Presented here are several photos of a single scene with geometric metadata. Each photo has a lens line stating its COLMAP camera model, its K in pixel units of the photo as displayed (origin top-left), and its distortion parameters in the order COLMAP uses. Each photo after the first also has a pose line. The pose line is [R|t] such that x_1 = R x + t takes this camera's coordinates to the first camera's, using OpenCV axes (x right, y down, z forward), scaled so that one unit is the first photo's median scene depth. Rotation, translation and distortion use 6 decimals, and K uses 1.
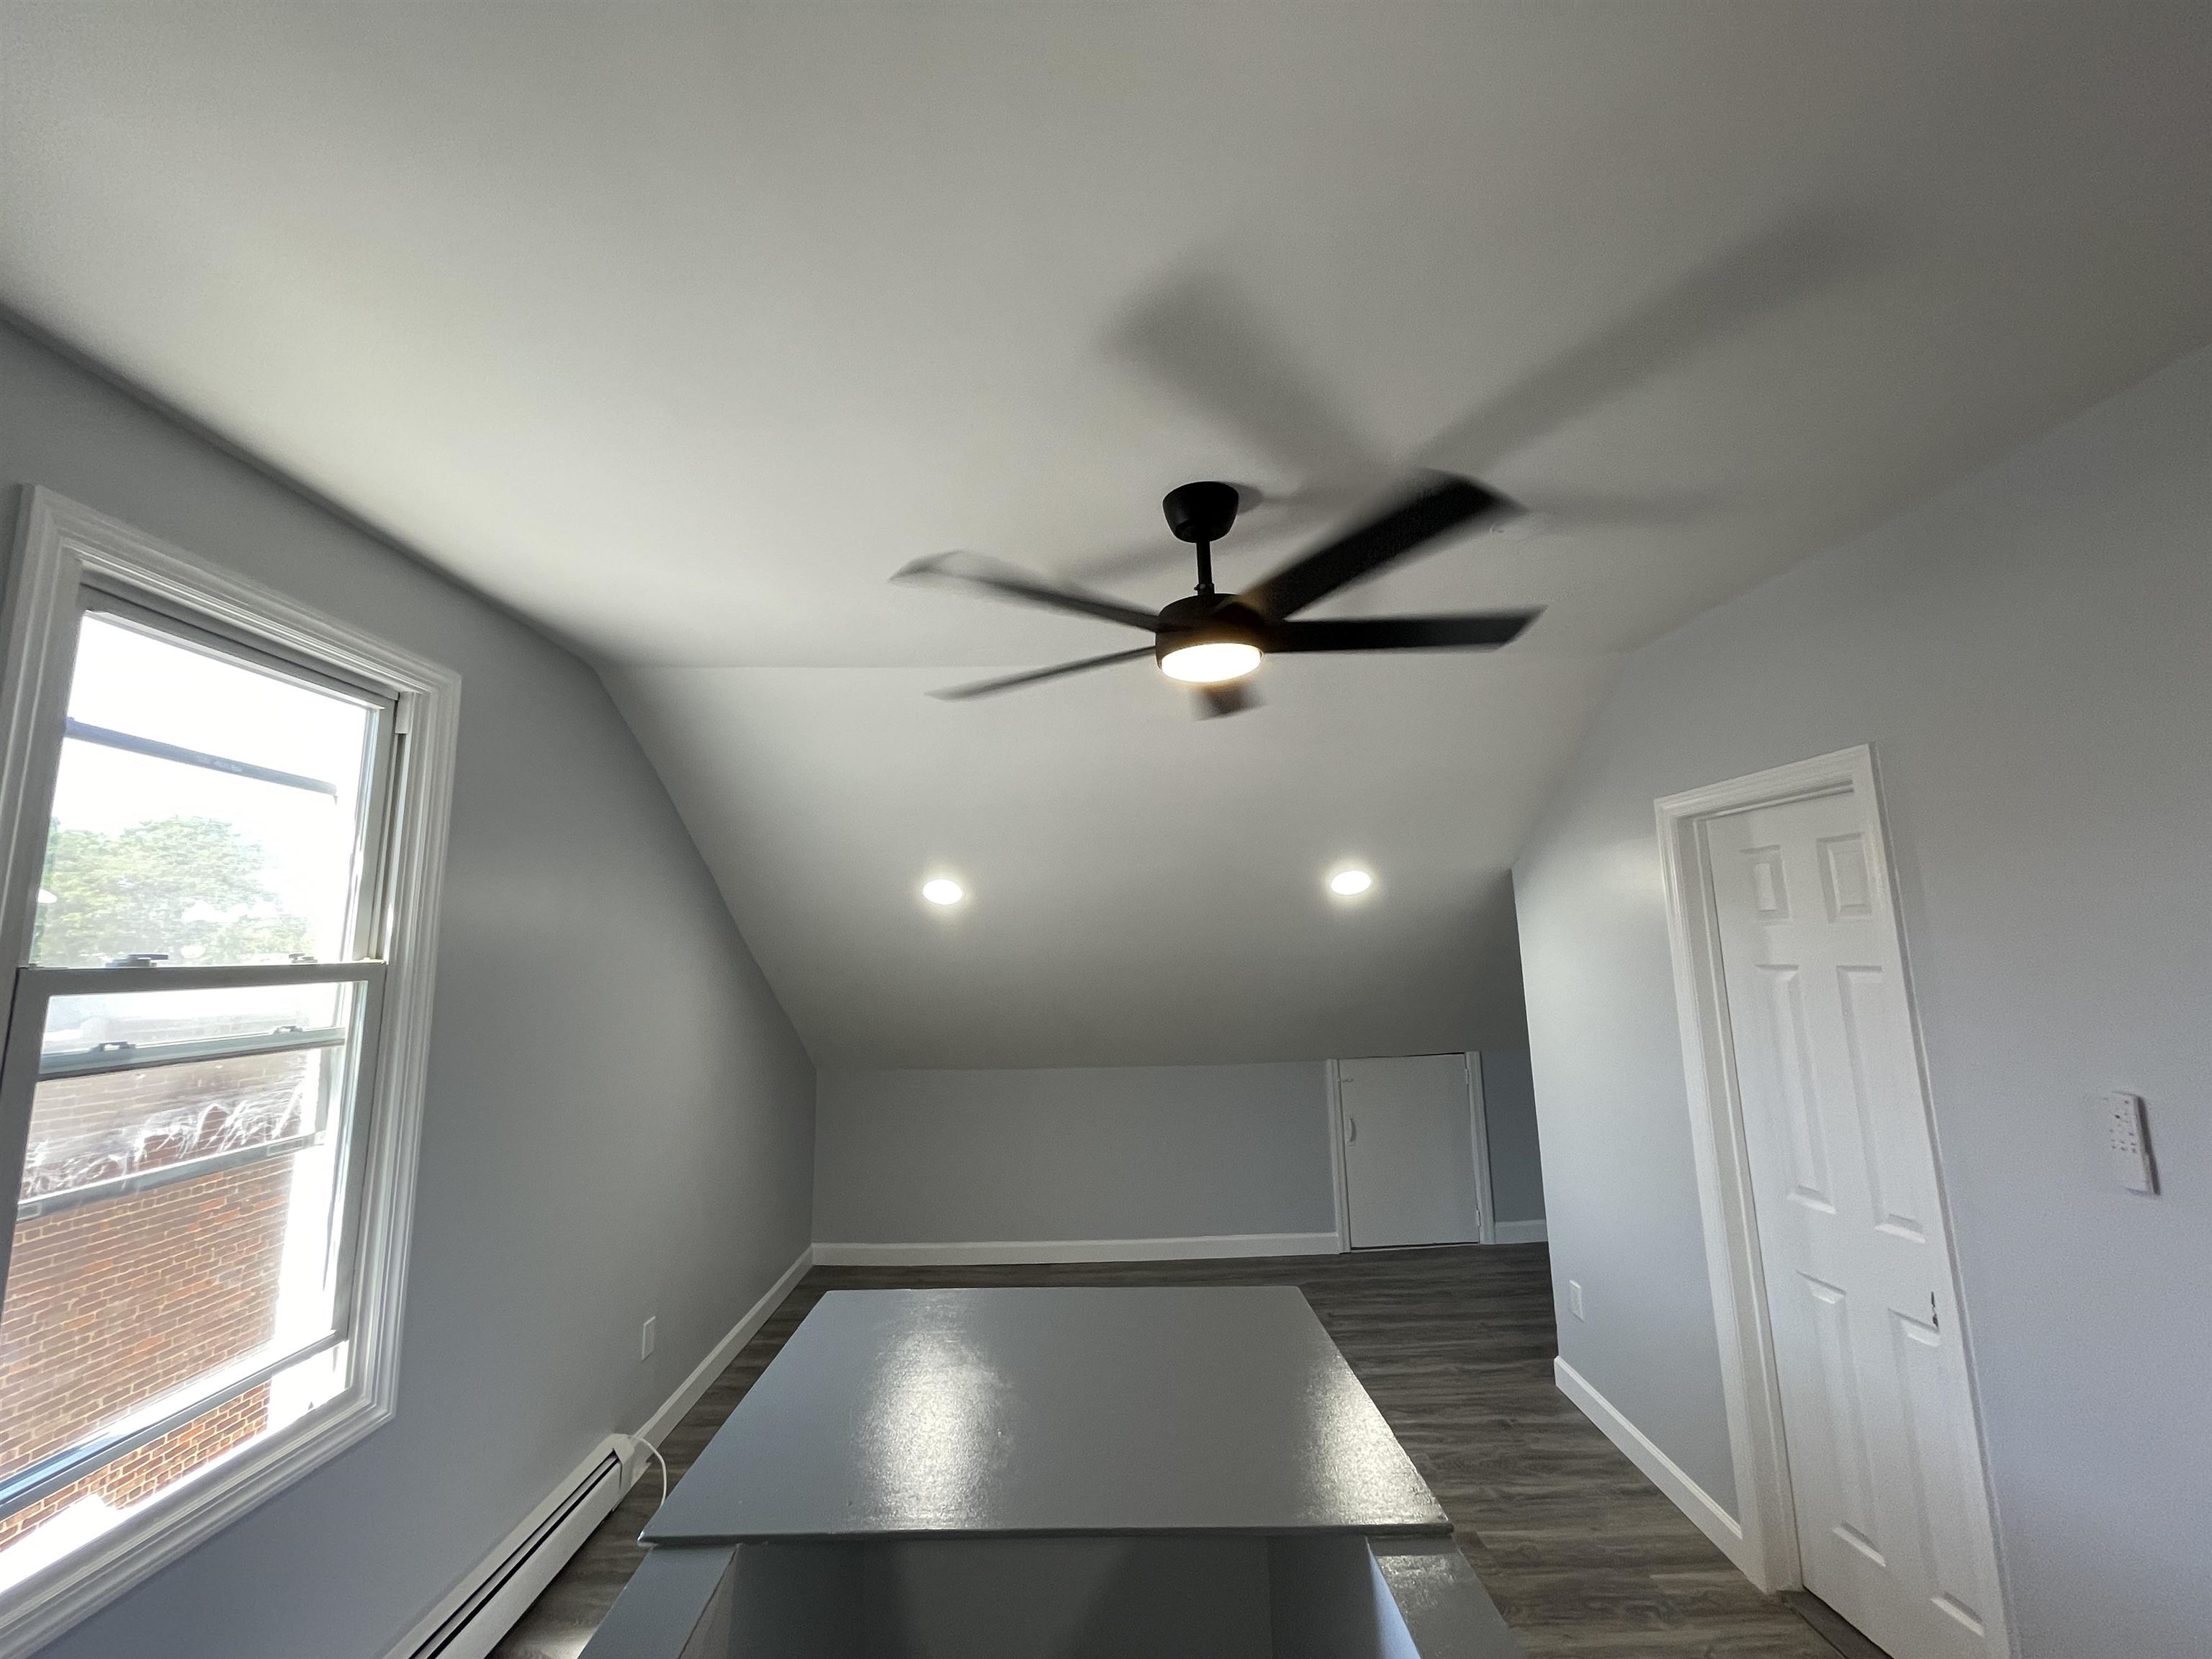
lens RADIAL K [[888.4, 0, 1107.1], [0, 888.4, 817.1], [0, 0, 1]] dist [-0.007206, 0.001464]
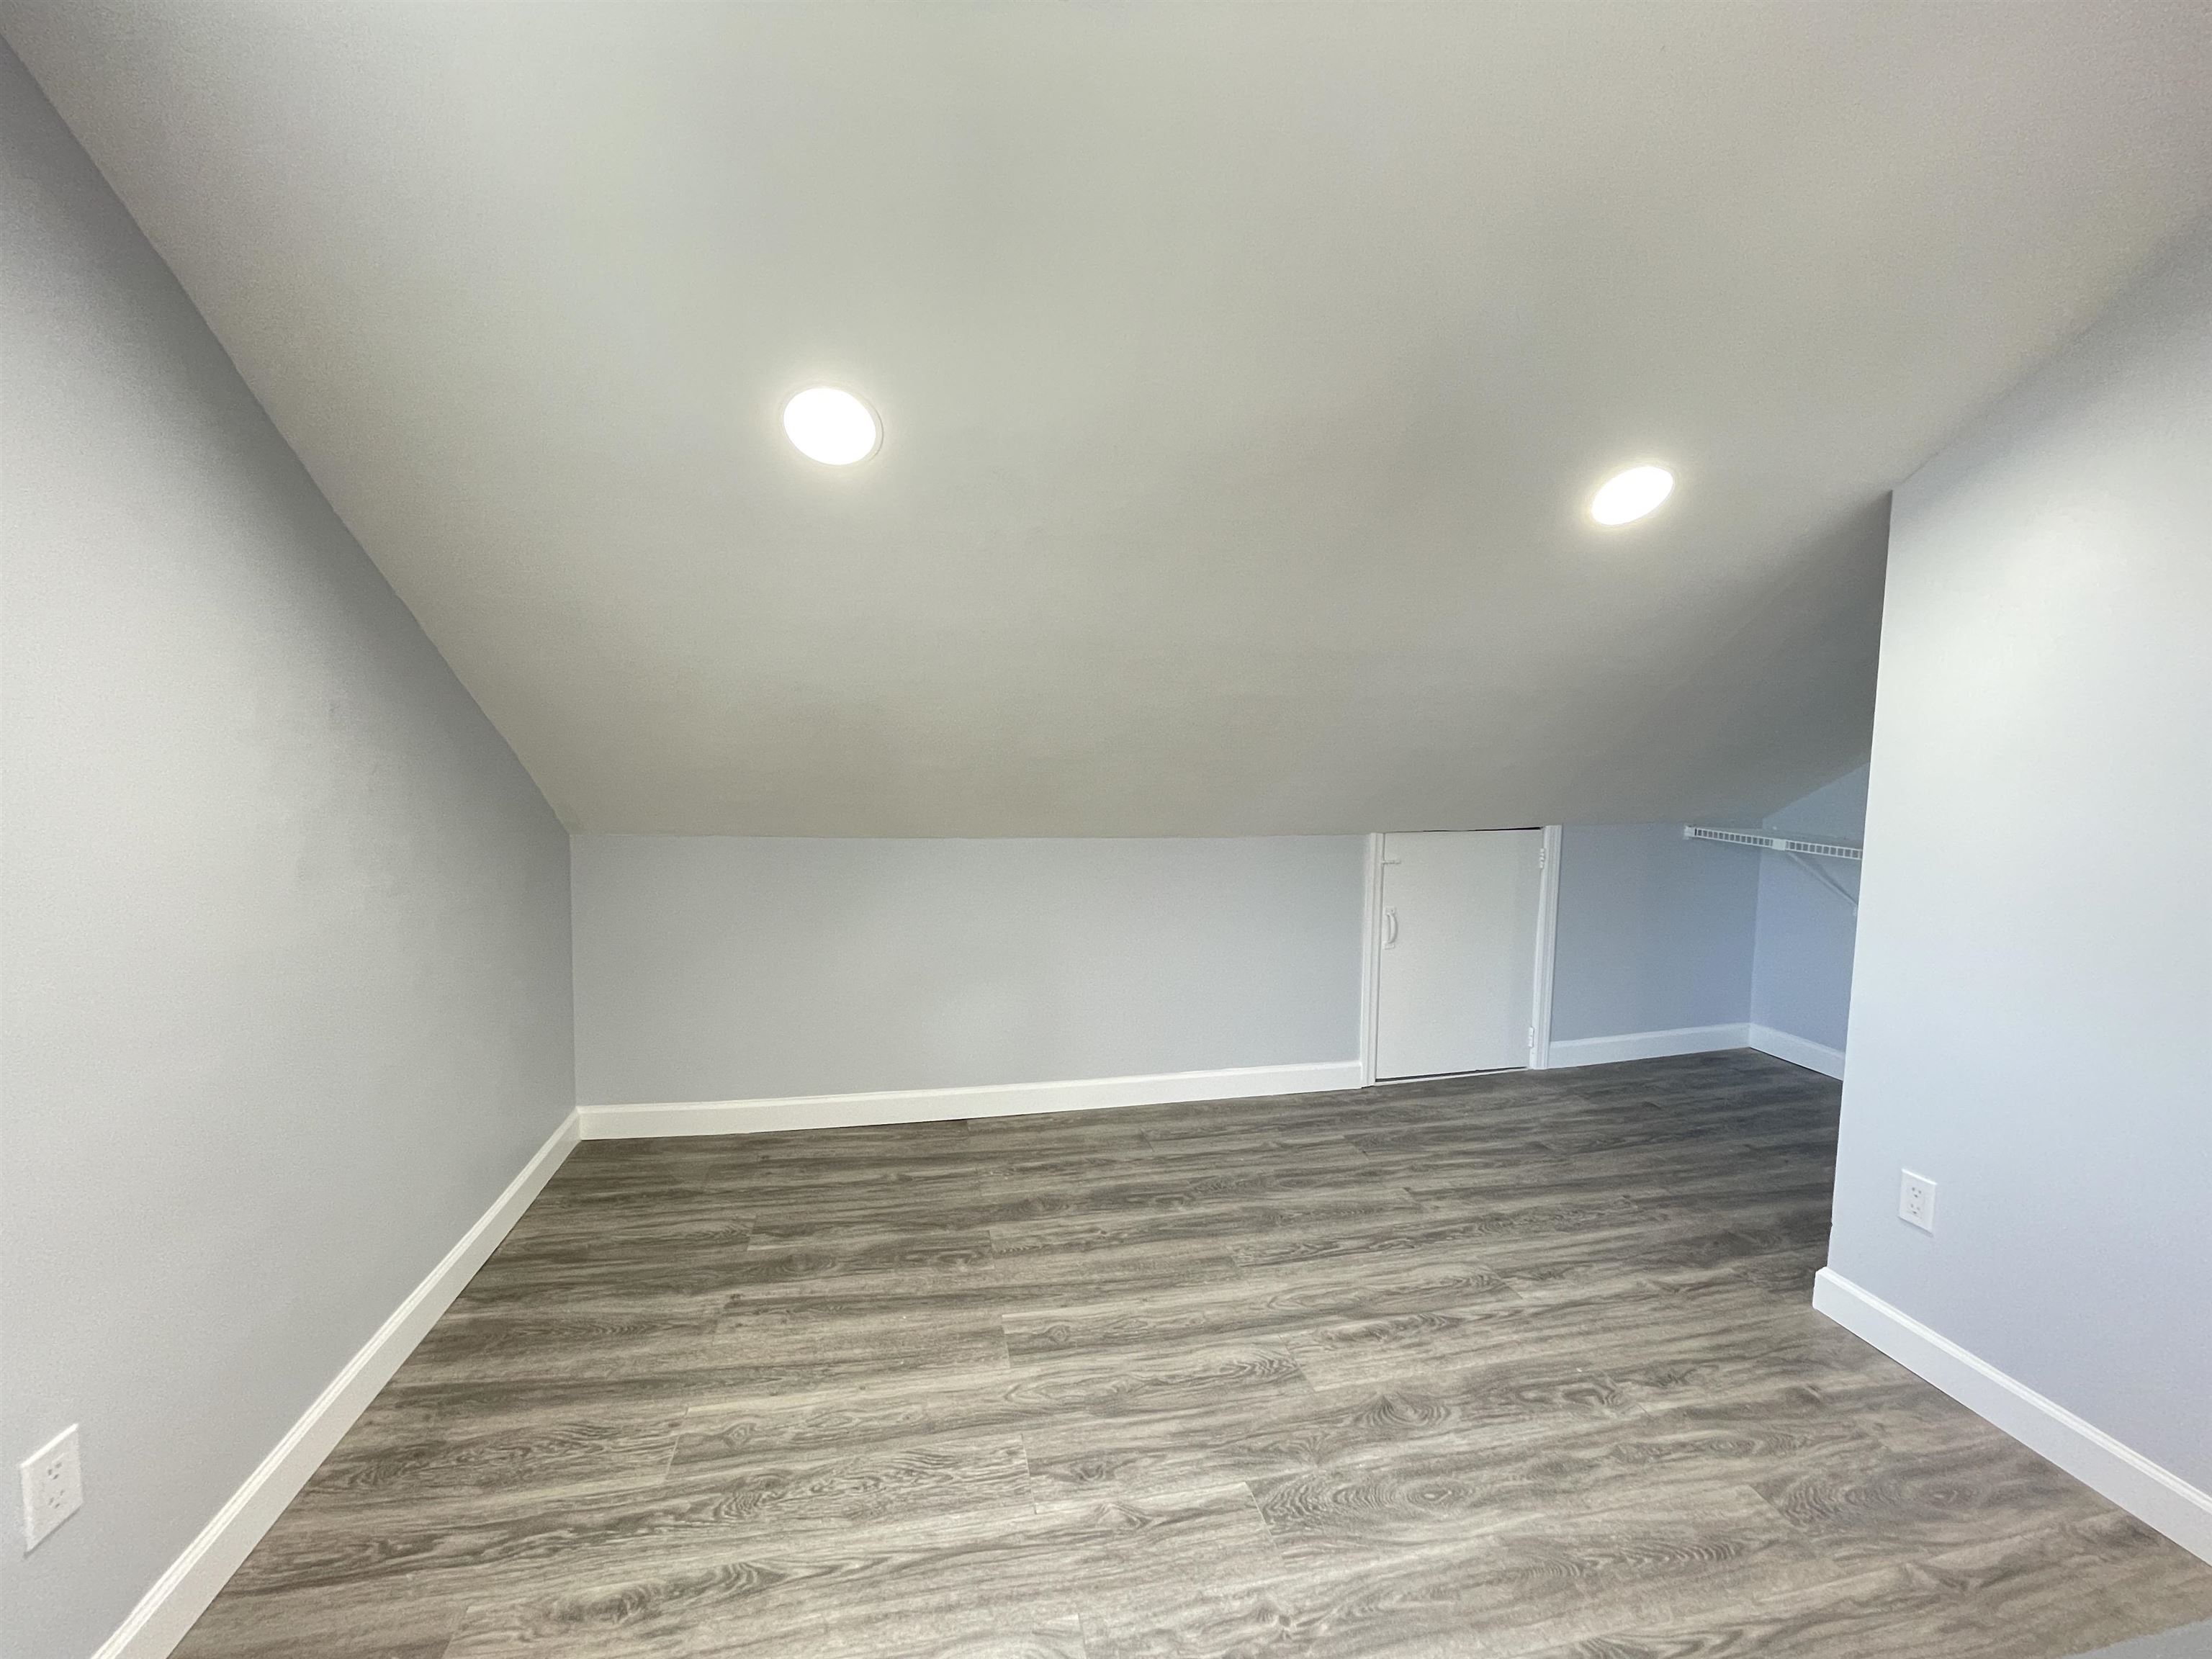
lens RADIAL K [[888.4, 0, 1097.7], [0, 888.4, 820.5], [0, 0, 1]] dist [-0.007206, 0.001464]
pose [[0.980088, 0.020780, 0.197475, -0.126632], [-0.065380, 0.972825, 0.222118, 0.156013], [-0.187493, -0.230607, 0.954813, 0.478666]]
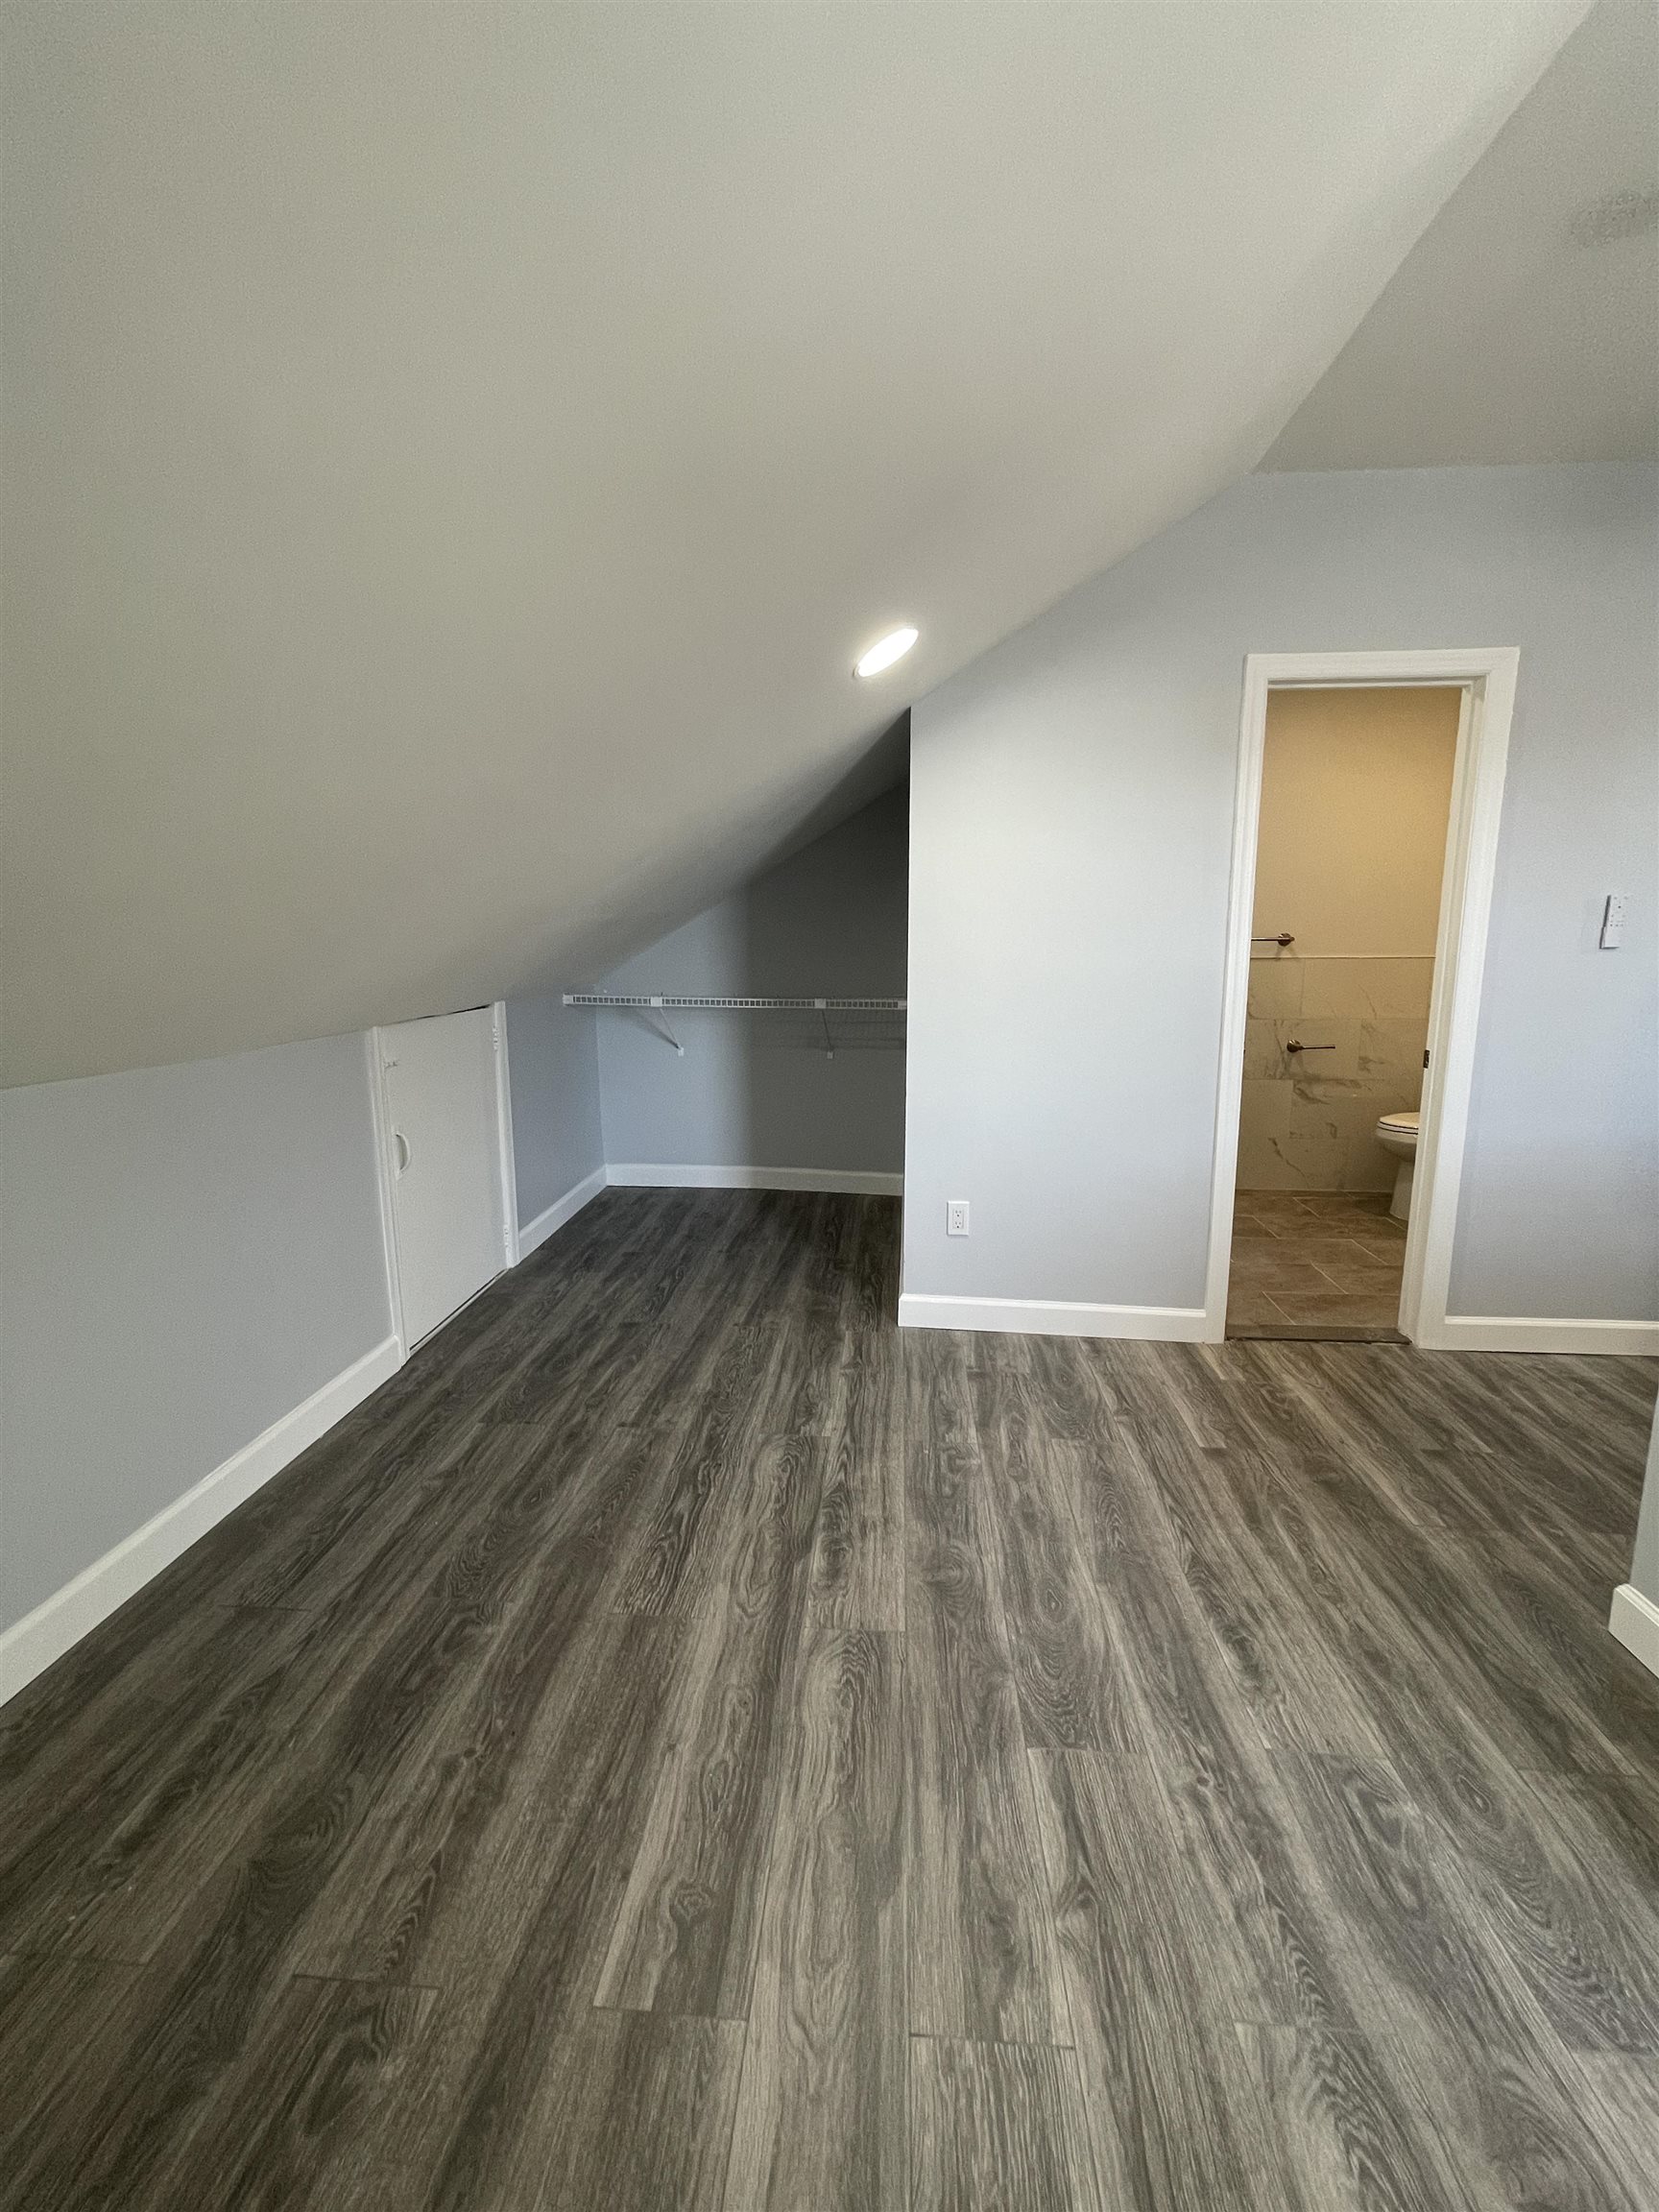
lens RADIAL K [[888.4, 0, 836.5], [0, 888.4, 1104.0], [0, 0, 1]] dist [-0.007206, 0.001464]
pose [[0.088867, -0.147339, 0.985086, -0.288969], [-0.144678, 0.976600, 0.159122, 0.251900], [-0.985480, -0.156661, 0.065470, 0.889797]]
